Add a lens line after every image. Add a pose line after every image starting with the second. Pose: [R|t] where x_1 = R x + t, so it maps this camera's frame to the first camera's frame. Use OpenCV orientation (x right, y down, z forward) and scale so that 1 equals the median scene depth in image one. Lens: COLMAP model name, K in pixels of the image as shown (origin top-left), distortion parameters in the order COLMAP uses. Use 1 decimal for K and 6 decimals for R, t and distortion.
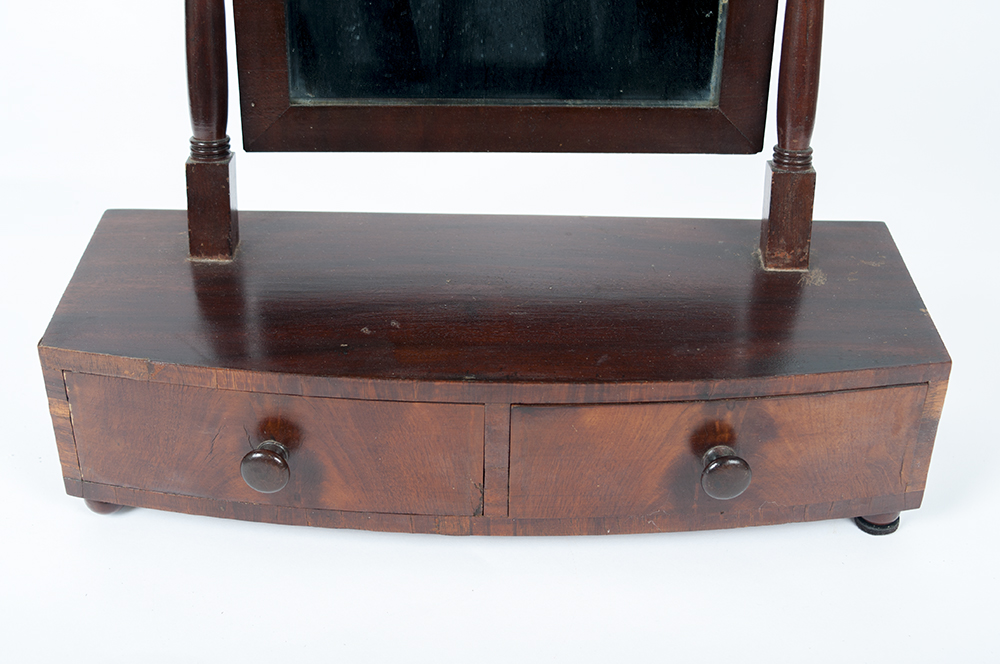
lens RADIAL K [[1446.7, 0, 502.4], [0, 1446.7, 332.2], [0, 0, 1]] dist [-0.164697, 0.000000]
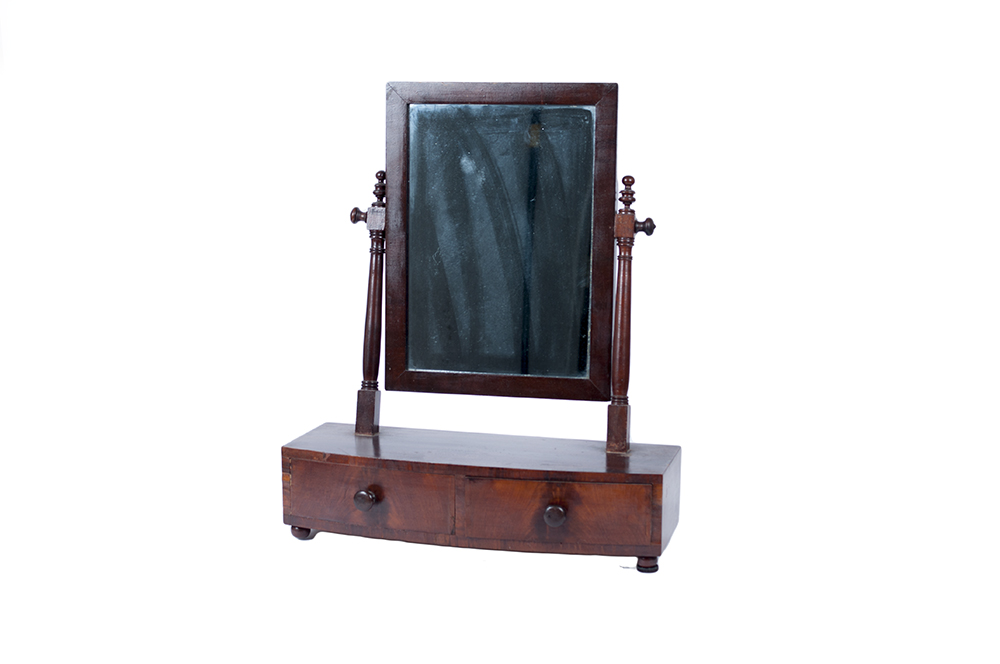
lens RADIAL K [[1713.0, 0, 499.2], [0, 1713.0, 334.1], [0, 0, 1]] dist [-0.078600, 0.000000]
pose [[0.963049, 0.027024, -0.267967, 0.746924], [-0.132595, 0.913594, -0.384401, 0.842850], [0.234425, 0.405728, 0.883419, -1.445988]]
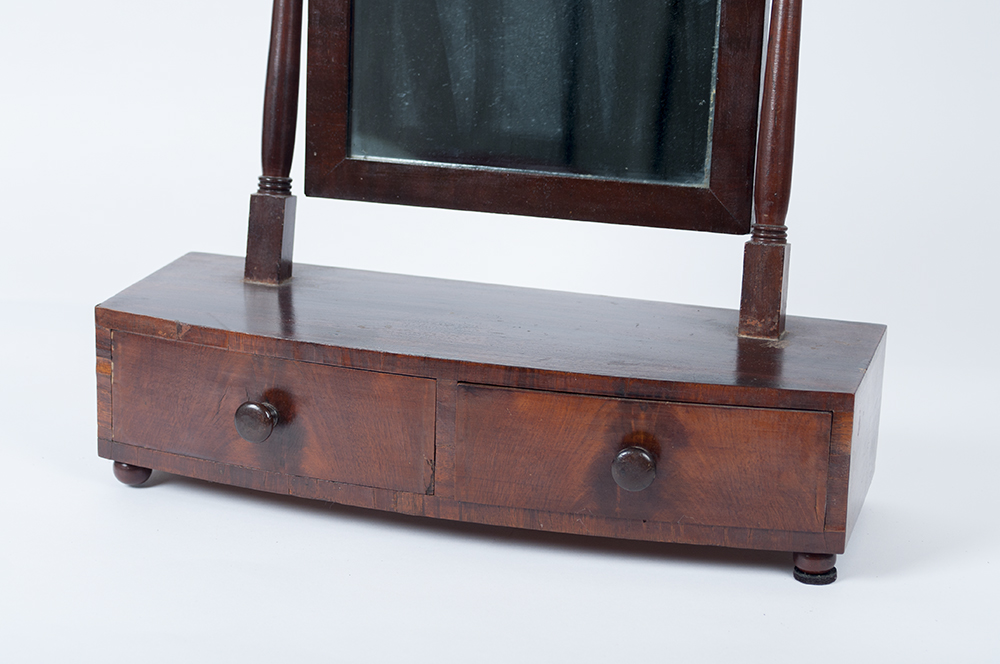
lens RADIAL K [[2631.5, 0, 497.2], [0, 2631.5, 328.9], [0, 0, 1]] dist [0.019348, 0.000000]
pose [[0.958741, 0.085925, -0.270983, 0.573684], [-0.161643, 0.948907, -0.271011, 0.545636], [0.233851, 0.303632, 0.923646, -0.924942]]
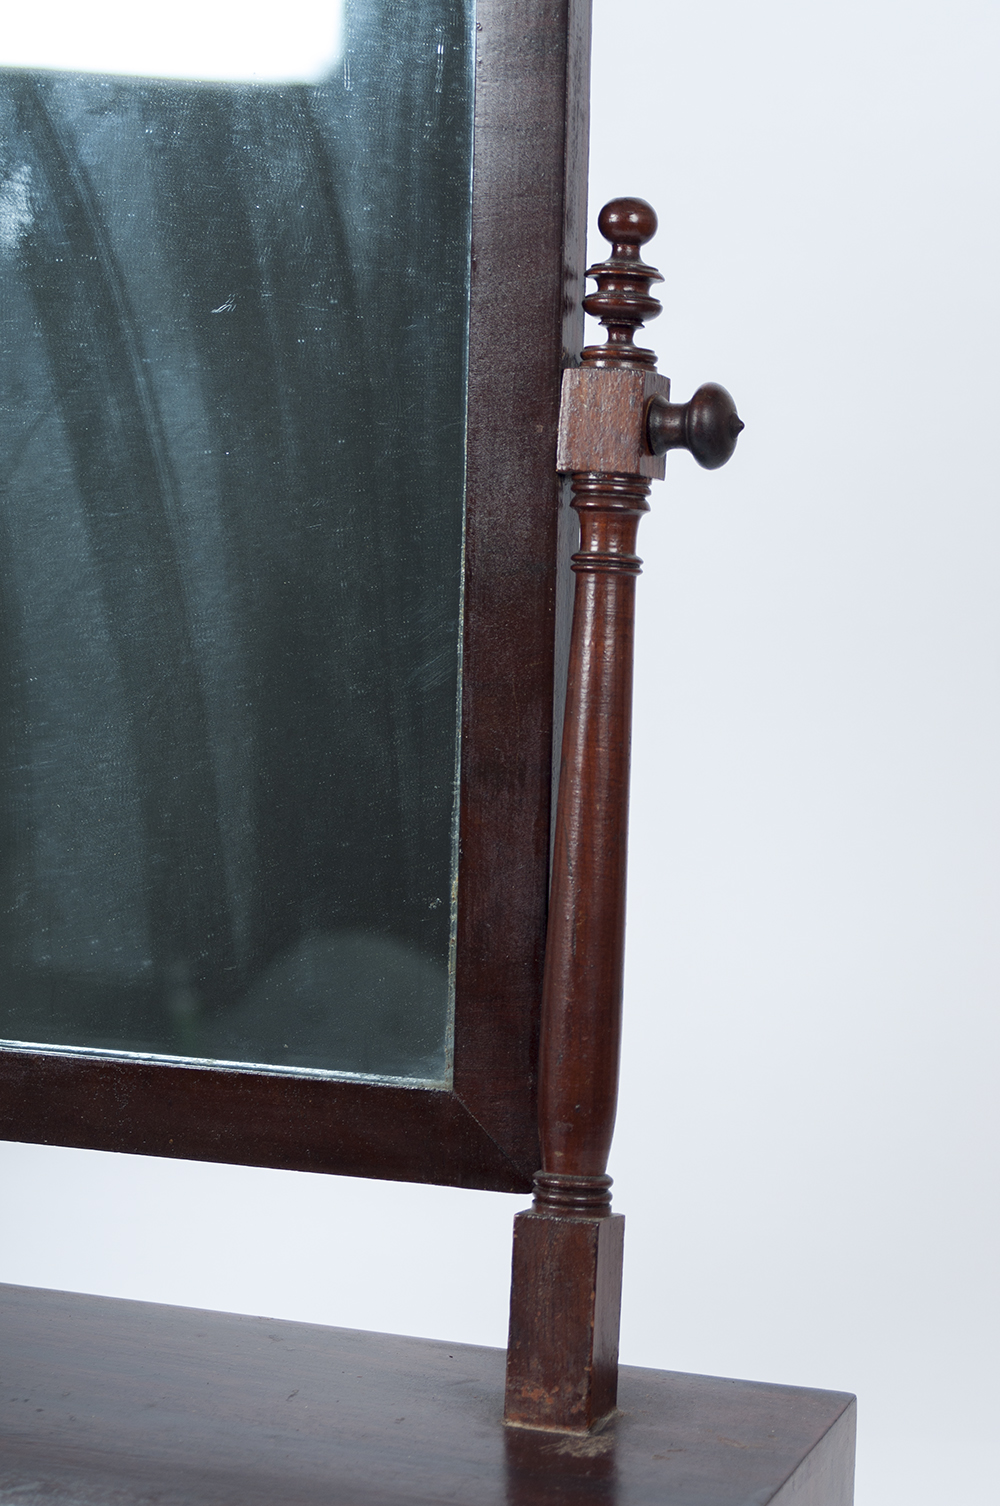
lens RADIAL K [[3749.9, 0, 497.7], [0, 3749.9, 749.6], [0, 0, 1]] dist [0.041597, 0.000000]
pose [[0.929384, 0.045024, -0.366359, 0.667608], [-0.187918, 0.911992, -0.364632, 0.222735], [0.317700, 0.407729, 0.856052, -0.190500]]
